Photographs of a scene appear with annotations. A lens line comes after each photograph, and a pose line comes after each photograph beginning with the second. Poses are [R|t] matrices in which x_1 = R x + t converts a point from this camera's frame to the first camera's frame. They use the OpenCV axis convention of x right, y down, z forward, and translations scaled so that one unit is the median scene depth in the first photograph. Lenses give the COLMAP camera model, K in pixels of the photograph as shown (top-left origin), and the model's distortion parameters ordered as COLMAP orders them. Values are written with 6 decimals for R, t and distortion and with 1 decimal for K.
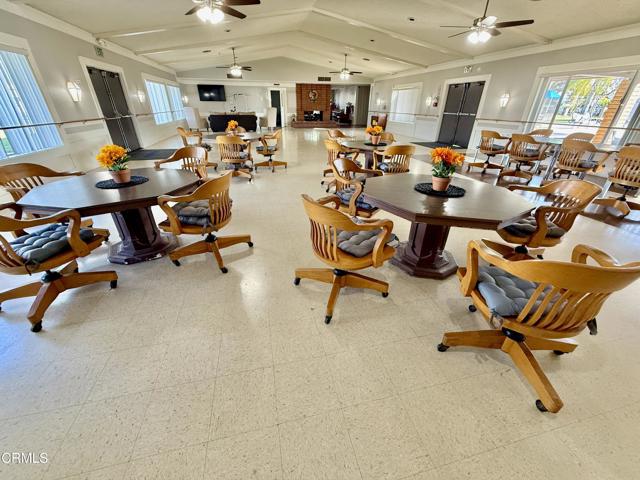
lens RADIAL K [[256.2, 0, 320.0], [0, 256.2, 240.0], [0, 0, 1]] dist [-0.001209, -0.000120]
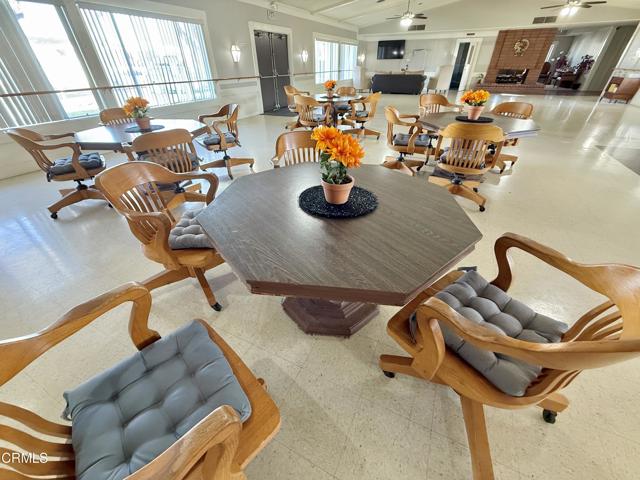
lens RADIAL K [[256.2, 0, 320.0], [0, 256.2, 240.0], [0, 0, 1]] dist [-0.001209, -0.000120]
pose [[0.773625, 0.343476, -0.532475, 0.130812], [-0.279347, 0.939143, 0.199940, -0.036195], [0.568744, -0.005933, 0.822493, 0.081049]]
